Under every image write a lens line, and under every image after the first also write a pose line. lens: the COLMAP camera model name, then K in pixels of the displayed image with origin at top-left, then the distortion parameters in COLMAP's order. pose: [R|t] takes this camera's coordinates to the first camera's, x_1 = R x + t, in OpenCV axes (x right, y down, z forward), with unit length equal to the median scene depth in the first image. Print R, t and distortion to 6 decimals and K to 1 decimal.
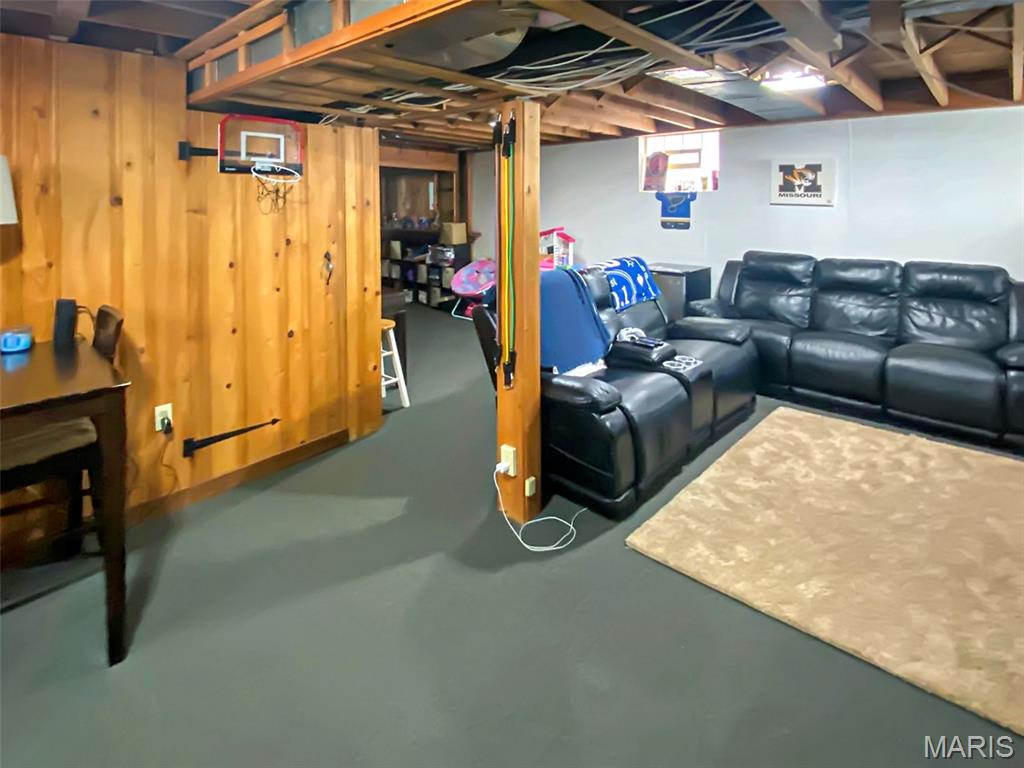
lens RADIAL K [[535.4, 0, 509.3], [0, 535.4, 210.1], [0, 0, 1]] dist [0.010769, 0.000149]
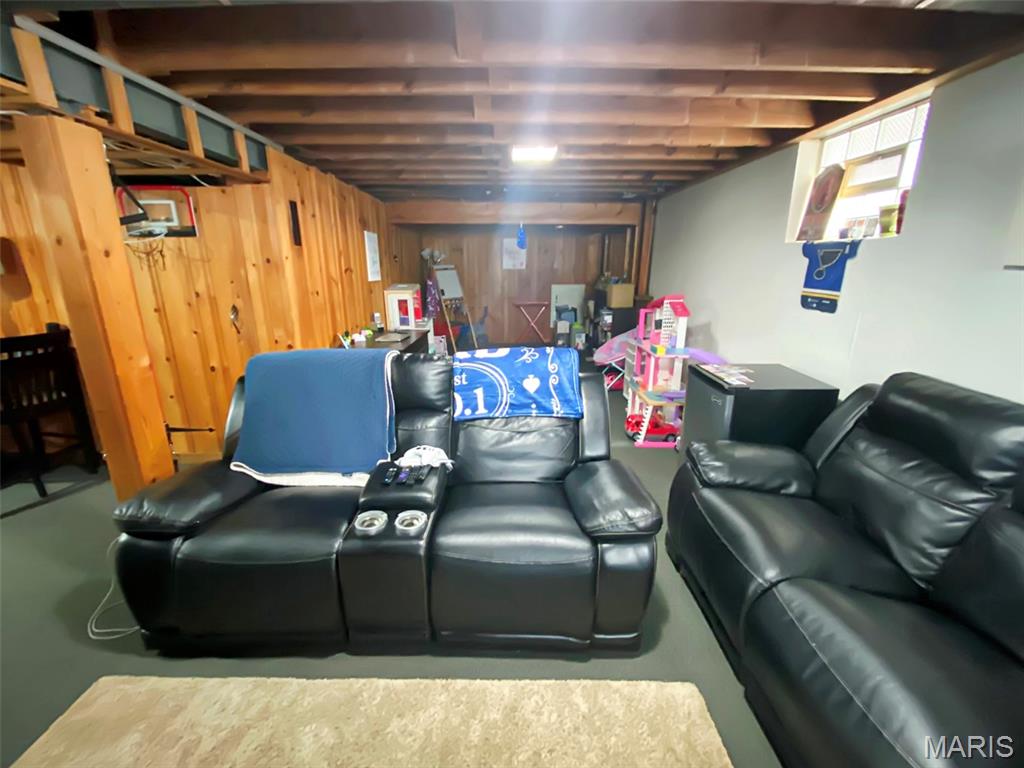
lens RADIAL K [[431.0, 0, 511.0], [0, 431.0, 379.8], [0, 0, 1]] dist [-0.004881, -0.001950]
pose [[0.679457, 0.195250, -0.707259, 0.620110], [-0.011431, 0.966642, 0.255874, -0.008443], [0.733626, -0.165771, 0.659024, 0.665520]]
